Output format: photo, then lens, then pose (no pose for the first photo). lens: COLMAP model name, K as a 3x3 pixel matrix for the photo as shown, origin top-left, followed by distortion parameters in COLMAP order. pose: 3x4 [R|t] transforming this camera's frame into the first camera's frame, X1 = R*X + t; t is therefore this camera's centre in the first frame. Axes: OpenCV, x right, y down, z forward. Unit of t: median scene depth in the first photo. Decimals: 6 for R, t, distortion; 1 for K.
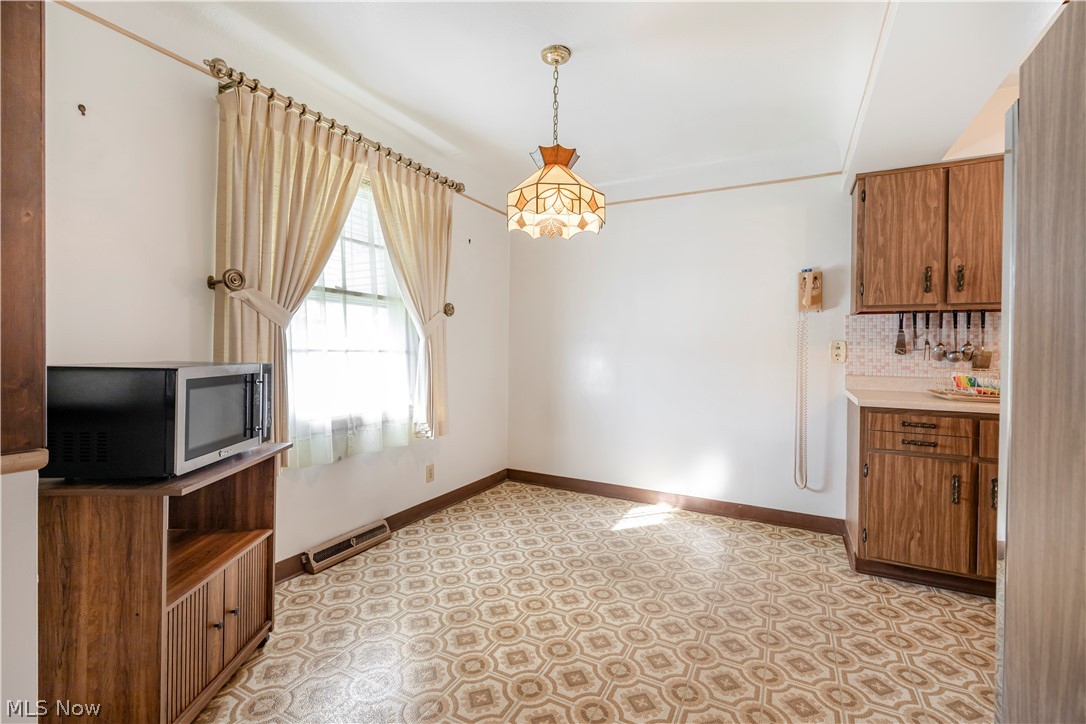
lens RADIAL K [[475.2, 0, 539.8], [0, 475.2, 349.5], [0, 0, 1]] dist [0.000576, -0.000281]
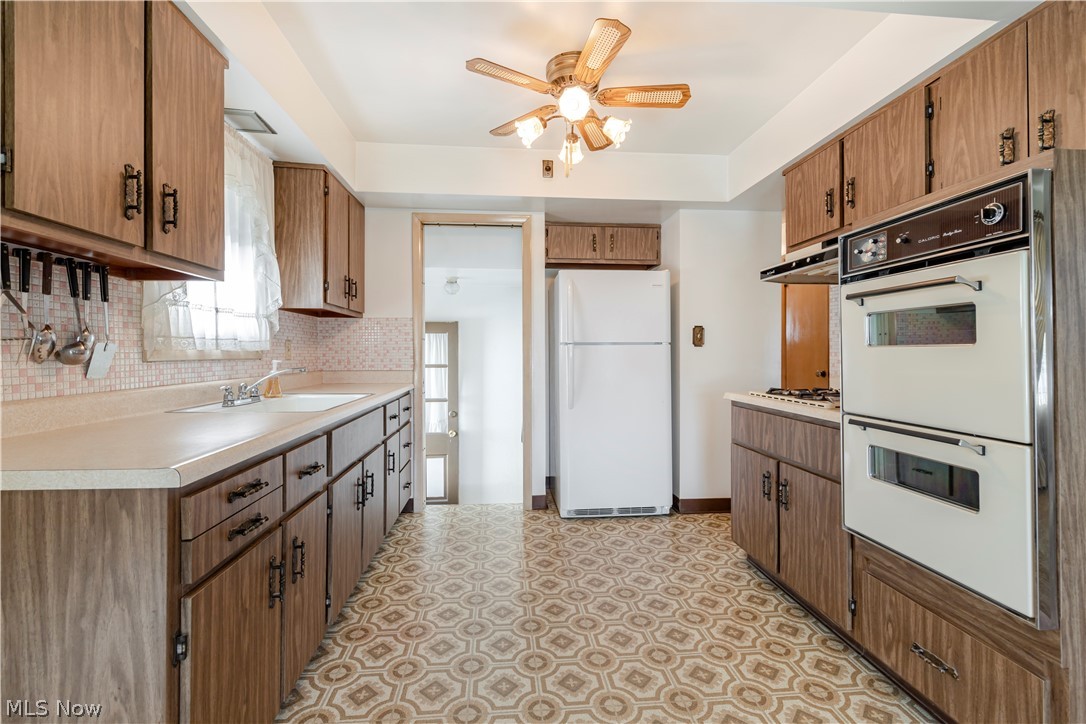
lens RADIAL K [[475.2, 0, 539.8], [0, 475.2, 349.5], [0, 0, 1]] dist [0.000576, -0.000281]
pose [[-0.548168, -0.006491, 0.836343, 0.191001], [-0.004345, 0.999978, 0.004913, 0.006868], [-0.836357, -0.000941, -0.548184, 0.917232]]
